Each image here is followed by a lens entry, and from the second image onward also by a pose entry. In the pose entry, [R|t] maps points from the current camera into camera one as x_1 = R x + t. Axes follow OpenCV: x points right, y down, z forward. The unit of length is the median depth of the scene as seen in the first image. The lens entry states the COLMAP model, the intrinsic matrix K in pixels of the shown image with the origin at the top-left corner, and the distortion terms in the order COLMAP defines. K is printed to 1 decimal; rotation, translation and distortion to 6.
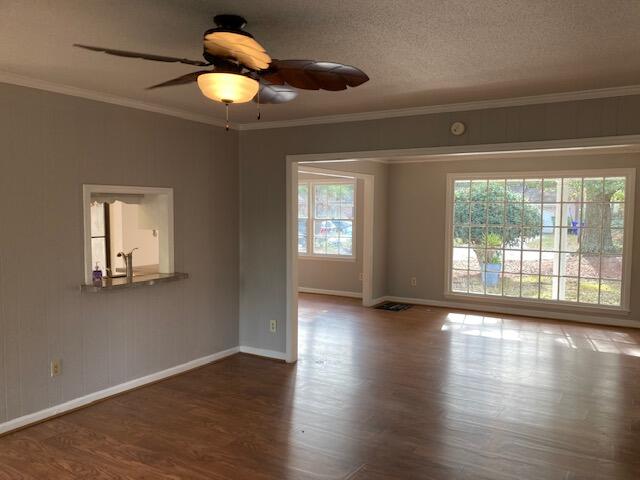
lens RADIAL K [[521.9, 0, 319.8], [0, 521.9, 239.3], [0, 0, 1]] dist [0.007238, 0.001285]
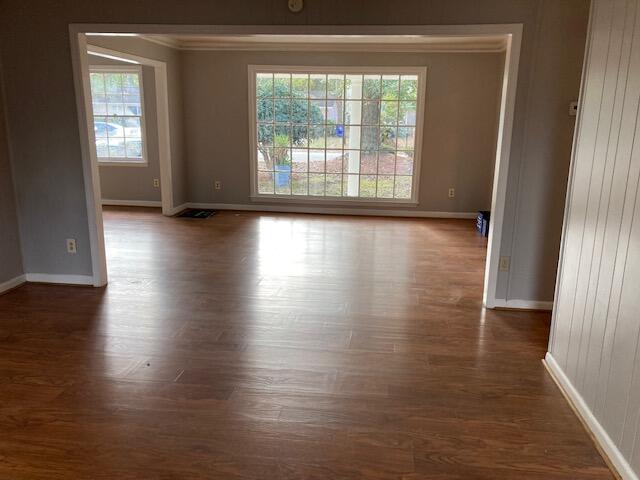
lens RADIAL K [[521.9, 0, 312.1], [0, 521.9, 249.4], [0, 0, 1]] dist [0.007238, 0.001285]
pose [[0.908215, -0.094033, 0.407803, -0.062926], [0.011280, 0.979577, 0.200753, 0.008560], [-0.418352, -0.177727, 0.890727, 0.087597]]
